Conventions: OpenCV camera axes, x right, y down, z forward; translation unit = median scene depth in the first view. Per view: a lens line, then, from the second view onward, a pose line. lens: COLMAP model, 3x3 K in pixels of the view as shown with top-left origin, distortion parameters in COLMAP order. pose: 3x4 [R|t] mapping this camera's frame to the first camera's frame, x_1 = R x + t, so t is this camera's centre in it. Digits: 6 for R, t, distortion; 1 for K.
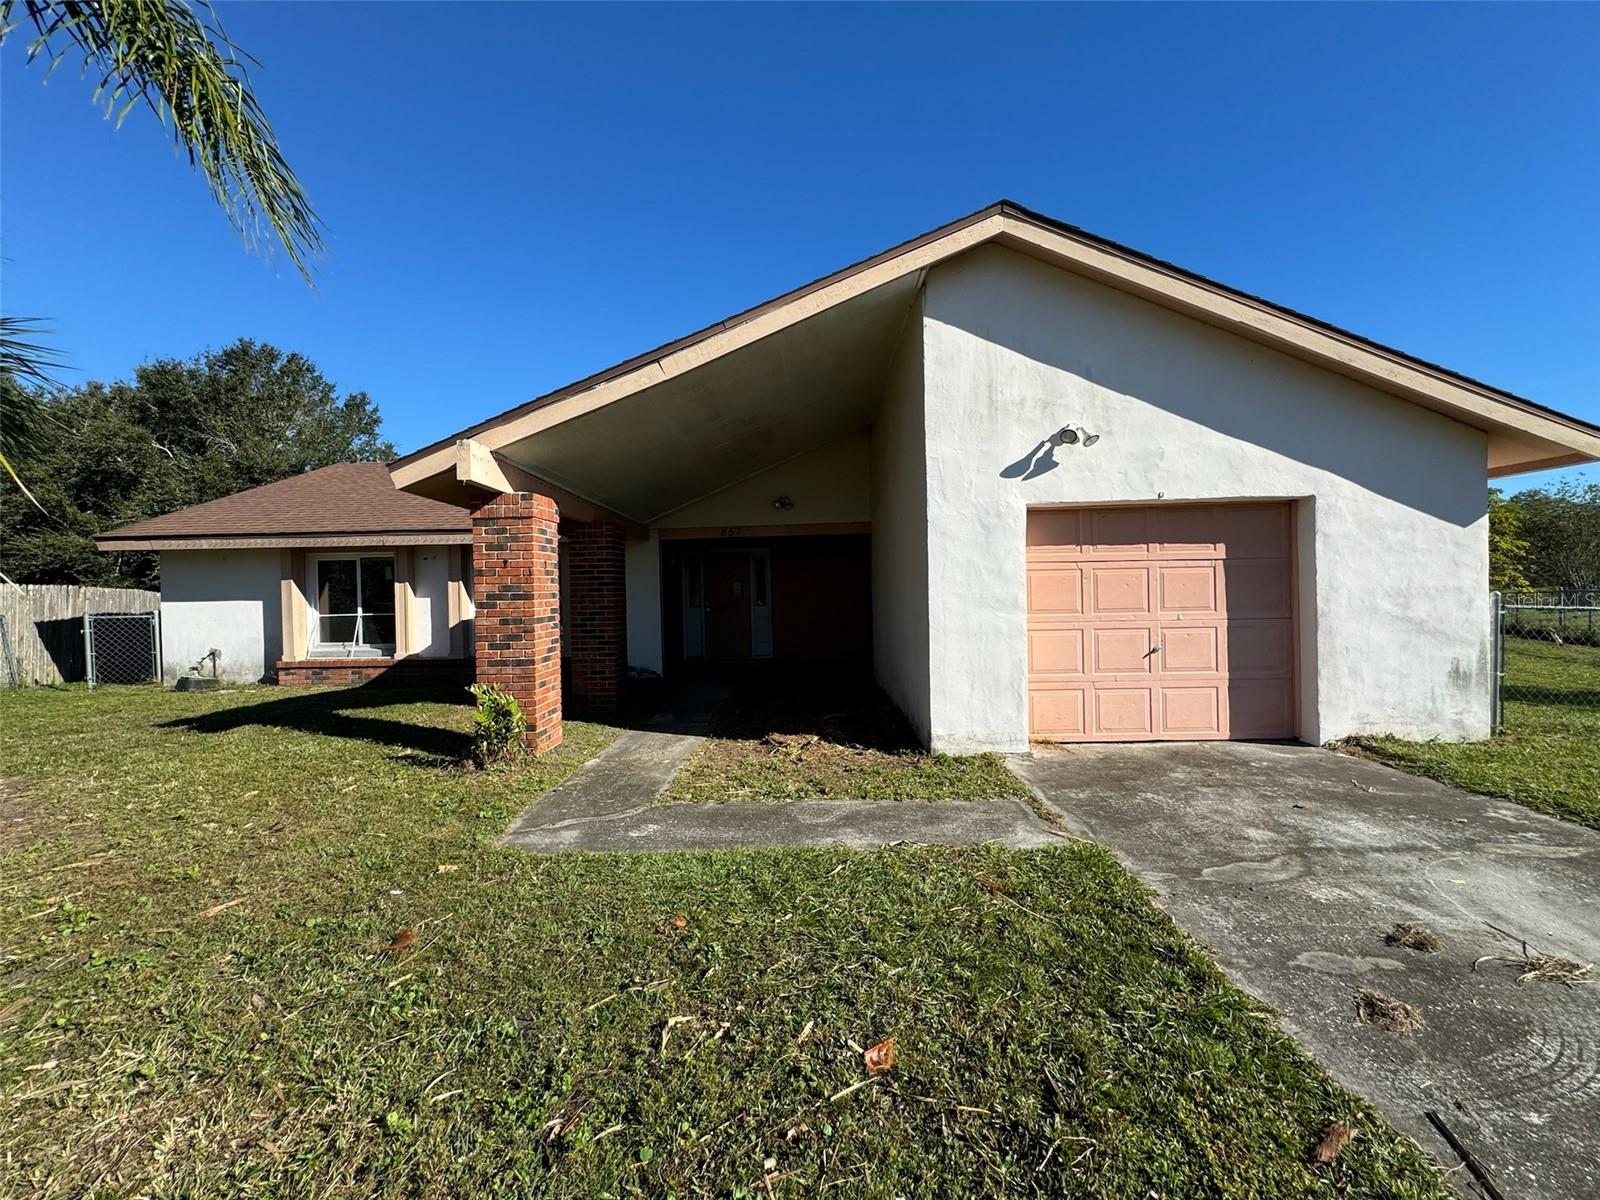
lens RADIAL K [[639.2, 0, 800.0], [0, 639.2, 600.0], [0, 0, 1]] dist [-0.001957, -0.000411]
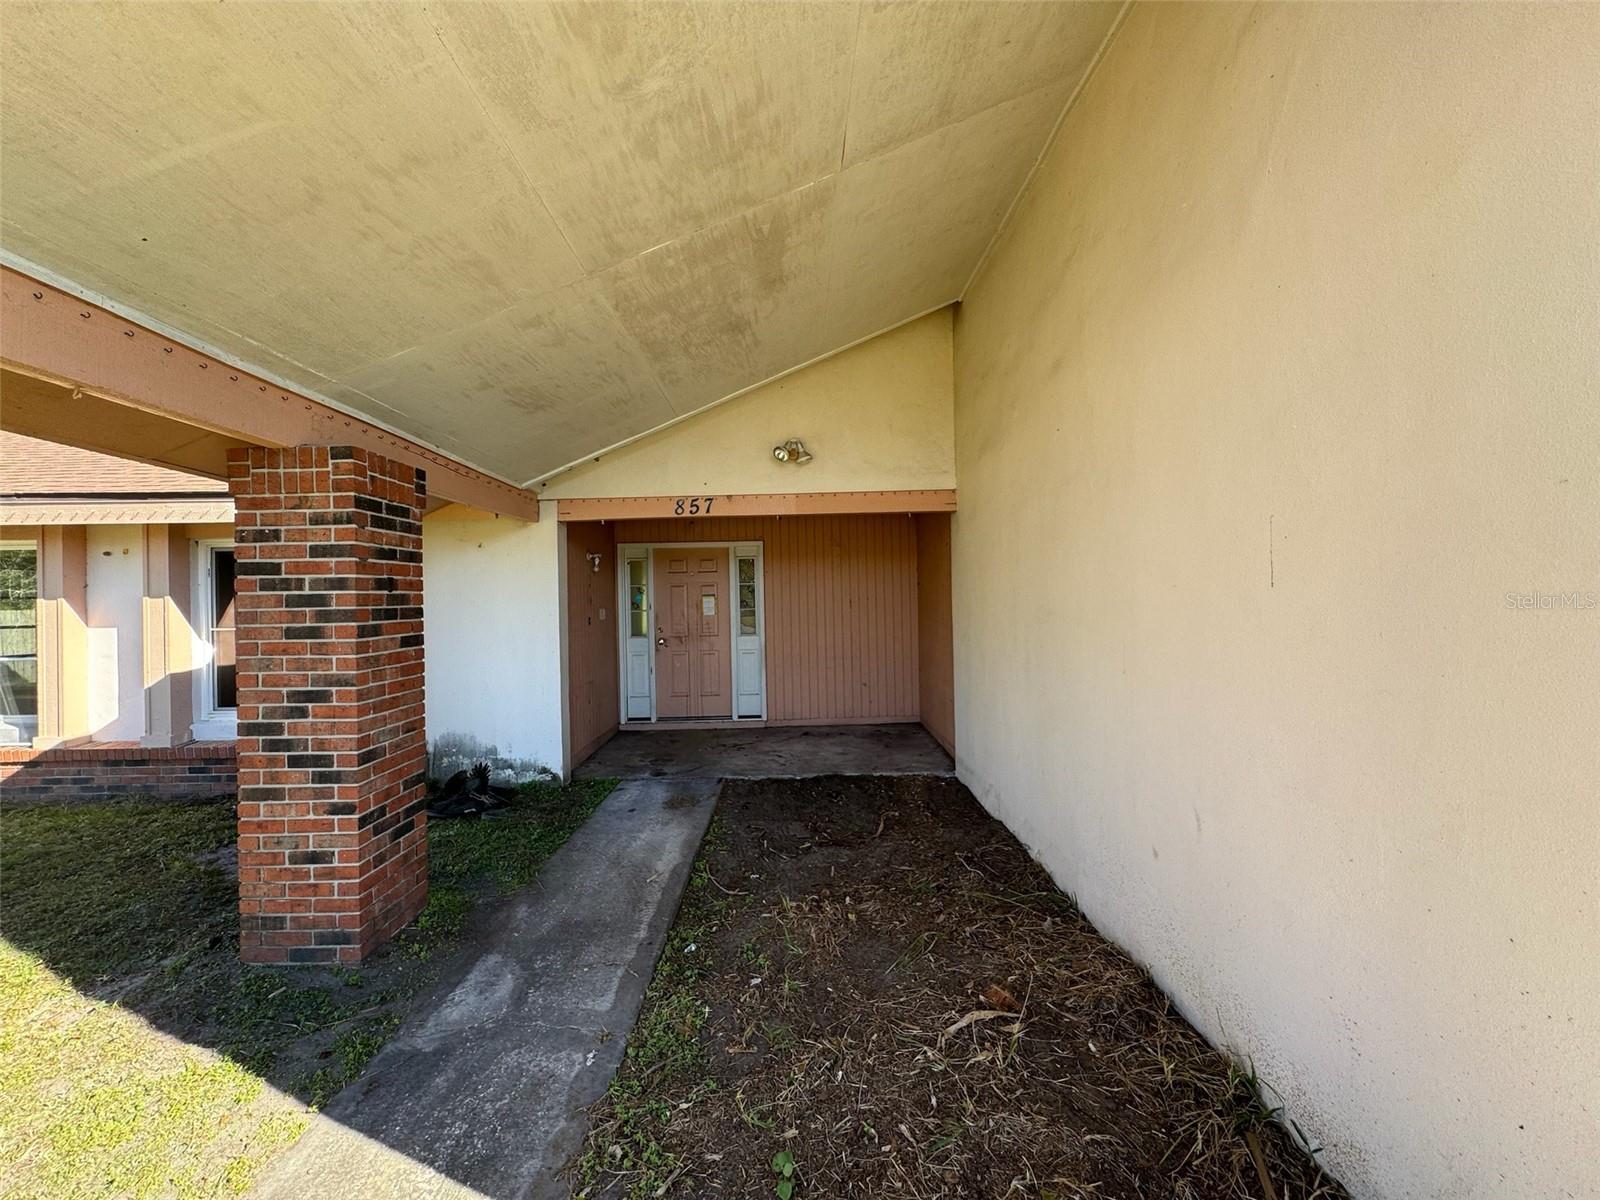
lens RADIAL K [[639.2, 0, 800.0], [0, 639.2, 600.0], [0, 0, 1]] dist [-0.001957, -0.000411]
pose [[0.999580, 0.003812, 0.028736, -0.035151], [-0.003559, 0.999954, -0.008860, -0.024229], [-0.028768, 0.008754, 0.999548, 0.471366]]
